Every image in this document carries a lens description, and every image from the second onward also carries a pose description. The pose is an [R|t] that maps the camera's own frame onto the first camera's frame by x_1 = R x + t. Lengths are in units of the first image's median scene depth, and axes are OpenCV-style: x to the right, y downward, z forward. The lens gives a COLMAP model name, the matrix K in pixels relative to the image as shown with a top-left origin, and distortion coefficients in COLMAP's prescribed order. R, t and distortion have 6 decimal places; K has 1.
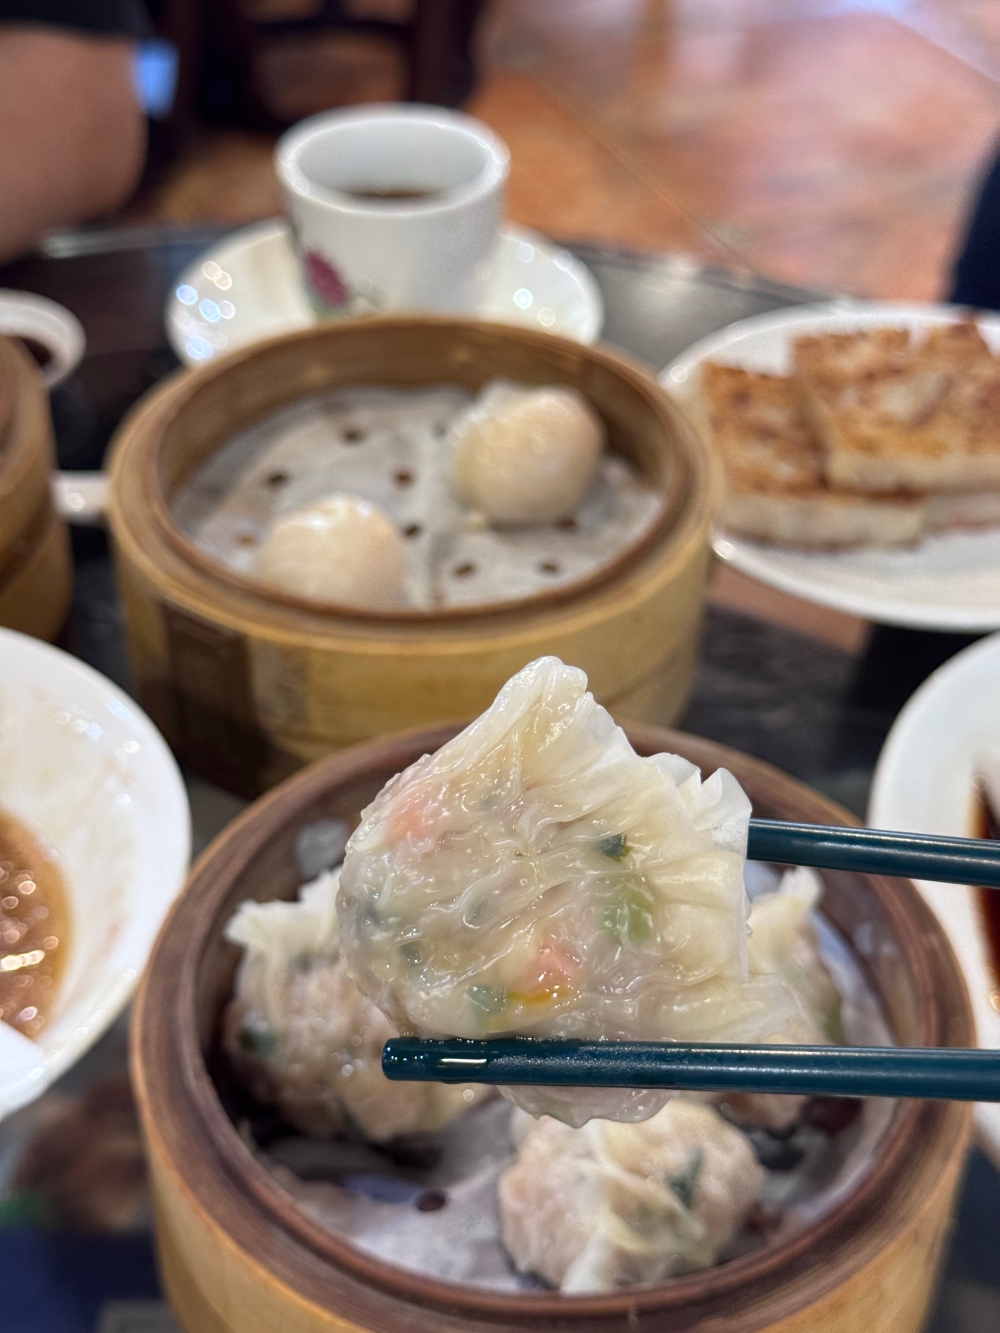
lens RADIAL K [[1883.2, 0, 494.2], [0, 1883.2, 661.7], [0, 0, 1]] dist [0.051592, 0.000000]
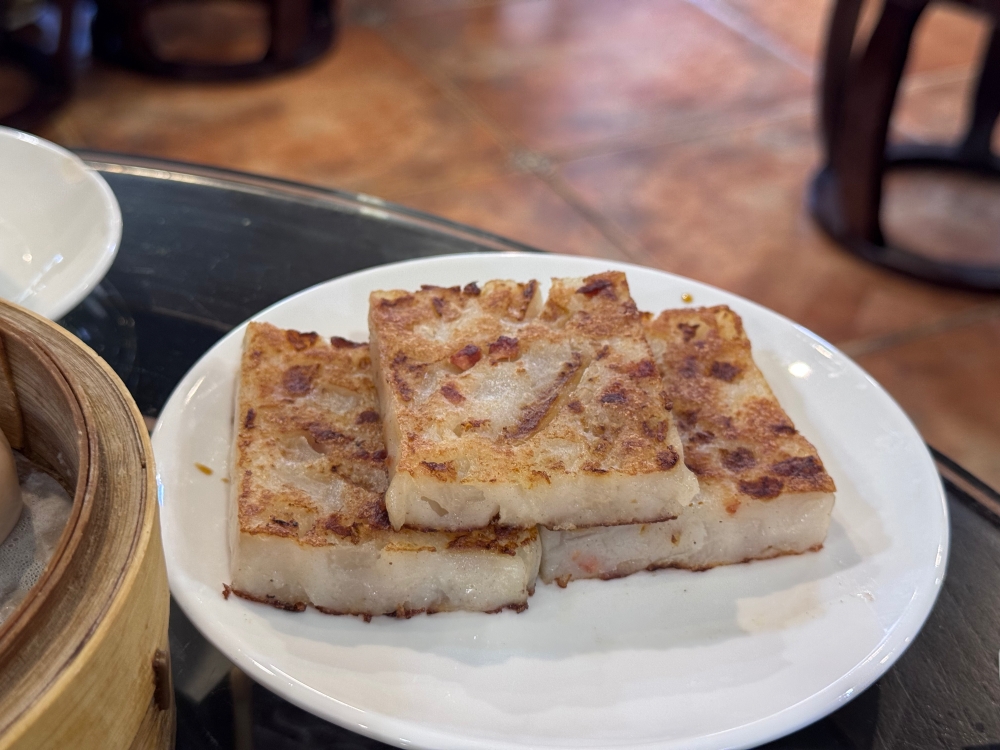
lens RADIAL K [[1412.7, 0, 503.5], [0, 1412.7, 377.1], [0, 0, 1]] dist [0.051592, 0.000000]
pose [[0.997813, 0.000576, 0.066102, 0.179334], [0.004119, 0.997477, -0.070867, -0.106021], [-0.065976, 0.070984, 0.995293, 0.473449]]
